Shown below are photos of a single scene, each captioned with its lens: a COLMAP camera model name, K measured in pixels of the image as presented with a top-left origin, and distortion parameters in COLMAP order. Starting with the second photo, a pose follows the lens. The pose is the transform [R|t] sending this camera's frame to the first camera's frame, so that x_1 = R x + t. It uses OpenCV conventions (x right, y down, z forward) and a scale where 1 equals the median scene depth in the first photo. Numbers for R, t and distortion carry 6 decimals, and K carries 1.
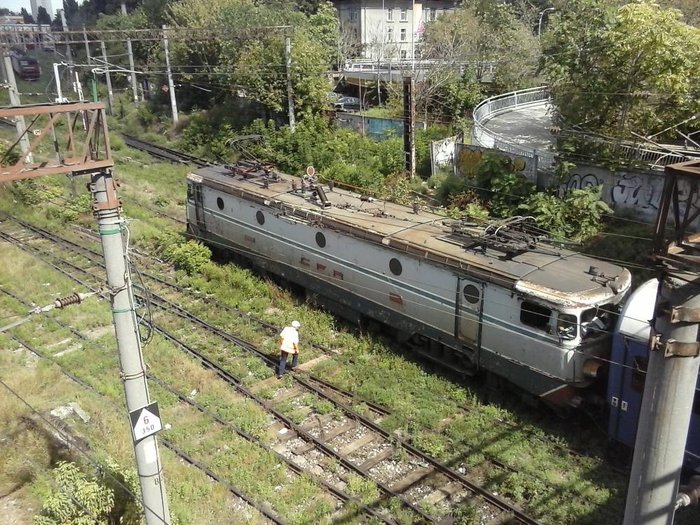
lens RADIAL K [[662.5, 0, 367.0], [0, 662.5, 260.5], [0, 0, 1]] dist [0.007796, 0.025006]
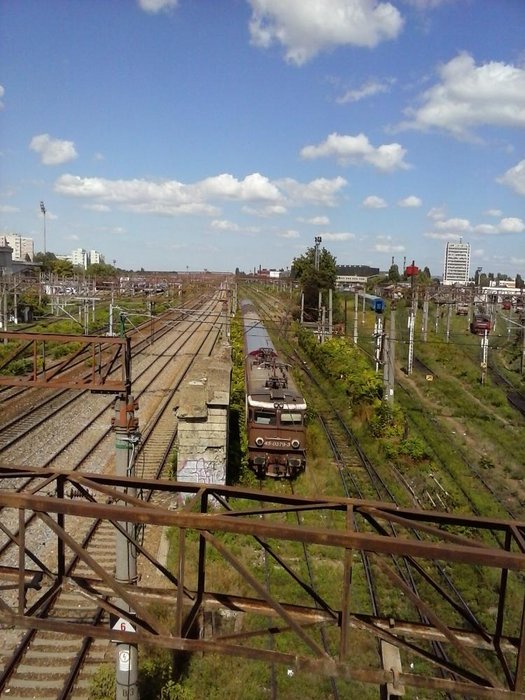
lens RADIAL K [[662.5, 0, 265.6], [0, 662.5, 353.5], [0, 0, 1]] dist [0.007796, 0.025006]
pose [[0.669193, 0.115871, -0.733999, 0.129908], [-0.289552, 0.950354, -0.113962, -0.028934], [0.684354, 0.288794, 0.669521, 0.071623]]
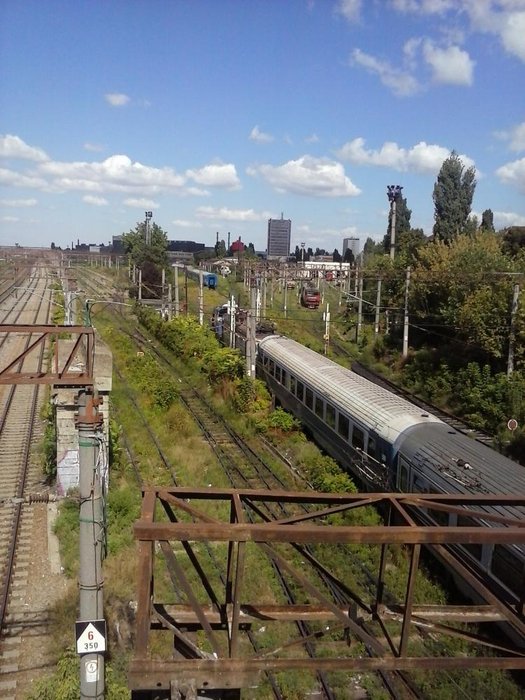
lens RADIAL K [[662.5, 0, 265.6], [0, 662.5, 353.5], [0, 0, 1]] dist [0.007796, 0.025006]
pose [[0.844833, 0.111327, -0.523320, 0.083571], [-0.218574, 0.964584, -0.147662, -0.018346], [0.488347, 0.239134, 0.839245, 0.040810]]
